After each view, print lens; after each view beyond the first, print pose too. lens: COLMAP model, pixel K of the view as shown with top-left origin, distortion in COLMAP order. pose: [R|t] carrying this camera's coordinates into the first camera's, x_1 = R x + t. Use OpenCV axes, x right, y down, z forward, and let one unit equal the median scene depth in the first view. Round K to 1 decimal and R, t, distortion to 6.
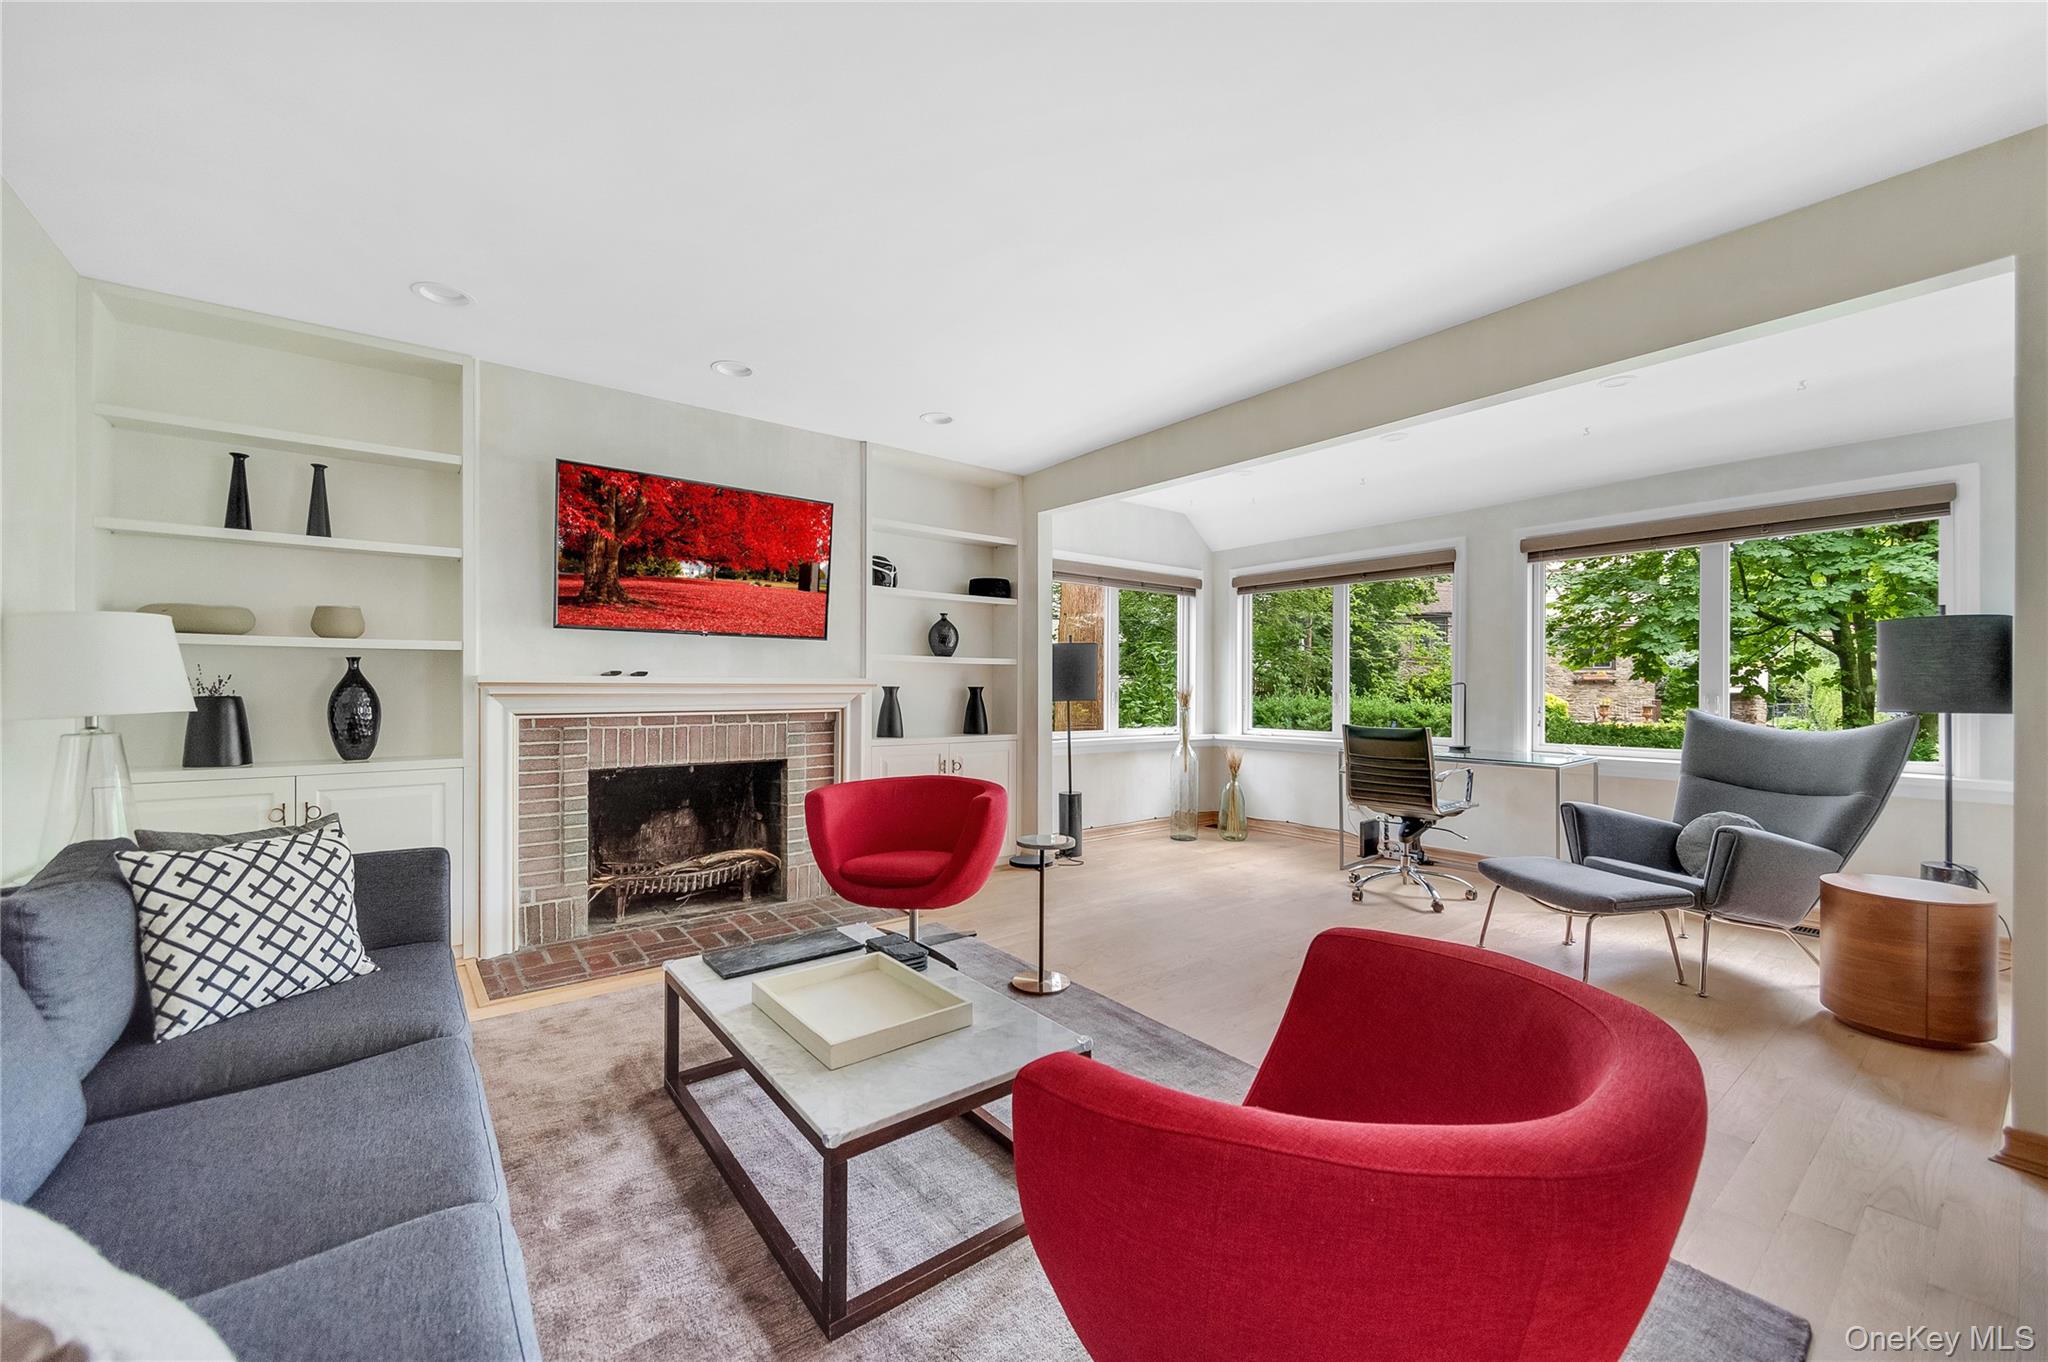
lens RADIAL K [[774.4, 0, 1028.9], [0, 774.4, 687.0], [0, 0, 1]] dist [0.001320, 0.000031]
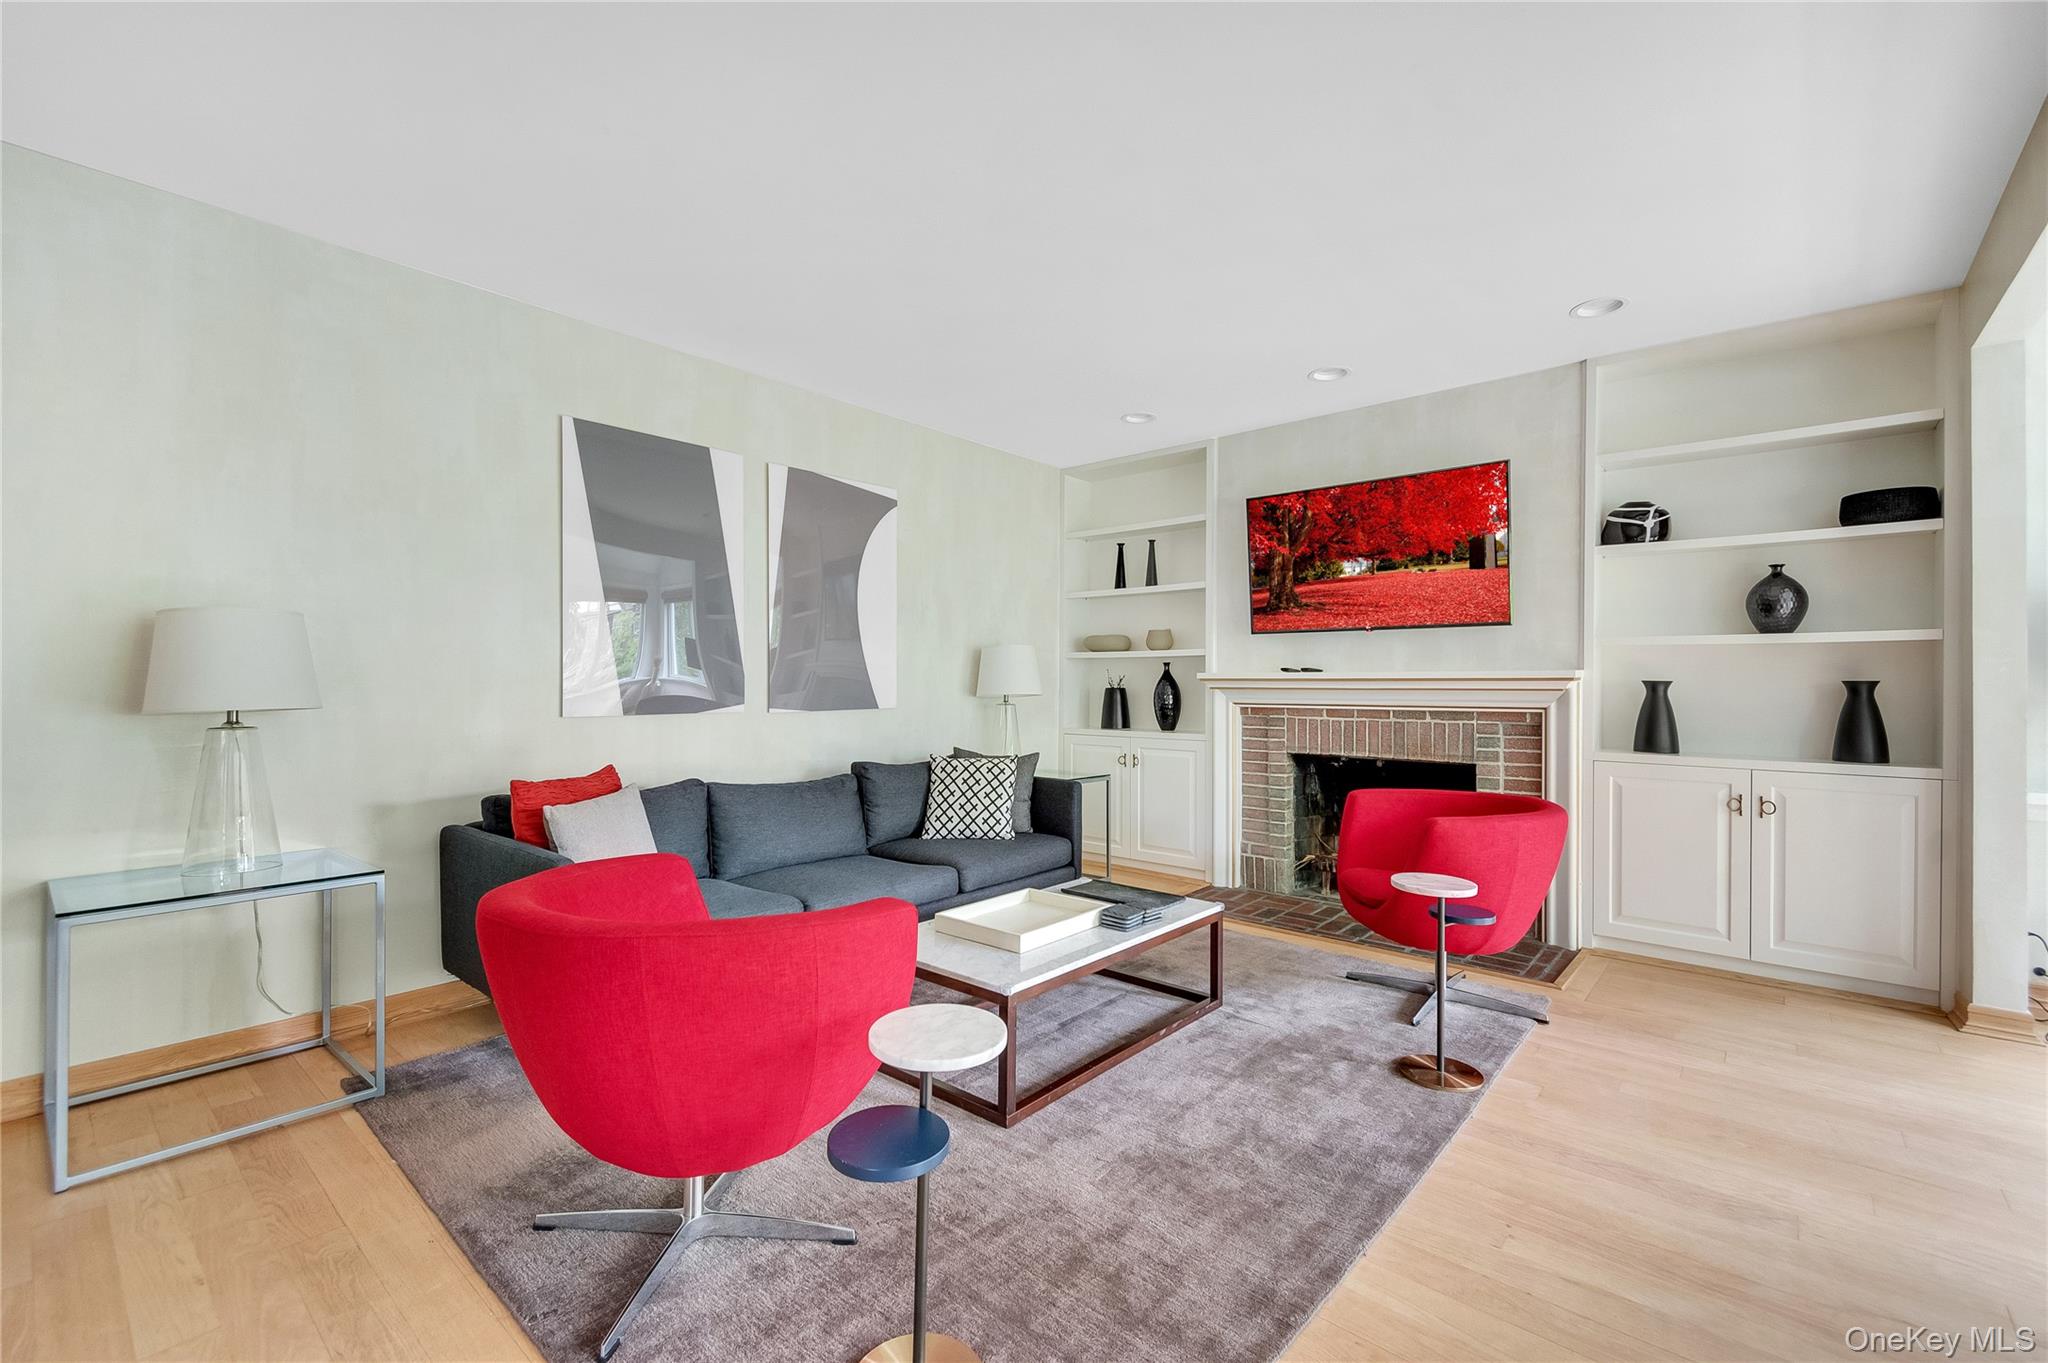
lens RADIAL K [[855.1, 0, 1035.9], [0, 855.1, 681.5], [0, 0, 1]] dist [0.015936, -0.012430]
pose [[0.185376, -0.002604, -0.982664, 0.624577], [0.003005, 0.999993, -0.002083, 0.000999], [0.982663, -0.002566, 0.185383, 0.383631]]
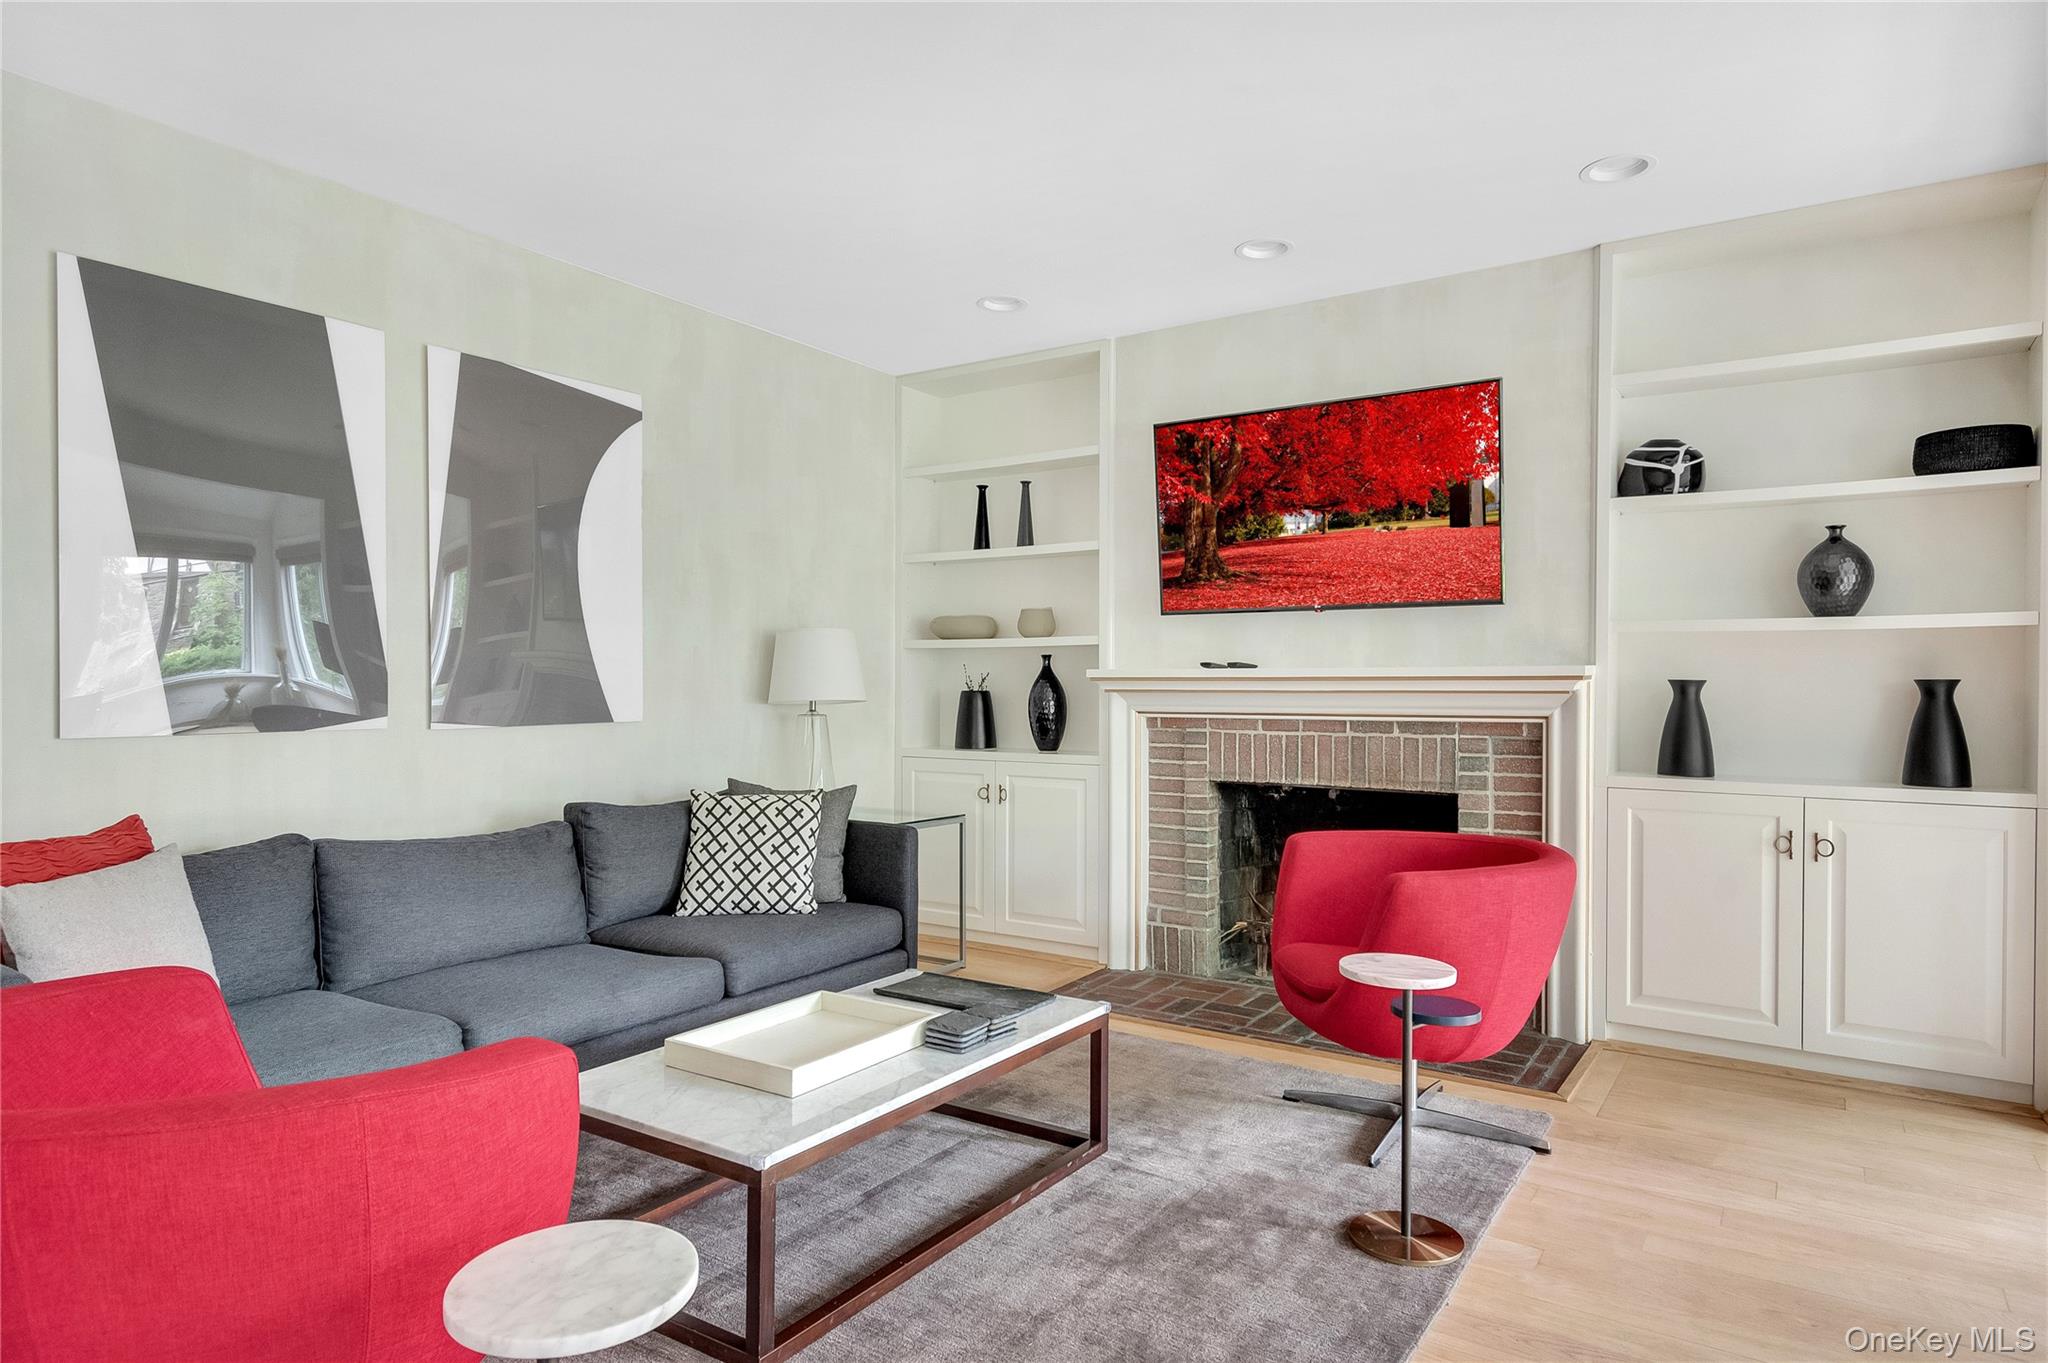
lens RADIAL K [[1166.2, 0, 1030.1], [0, 1166.2, 691.0], [0, 0, 1]] dist [0.005079, -0.001815]
pose [[0.301361, 0.003923, -0.953502, 0.571350], [0.004137, 0.999977, 0.005422, 0.002064], [0.953501, -0.005579, 0.301338, 0.429048]]
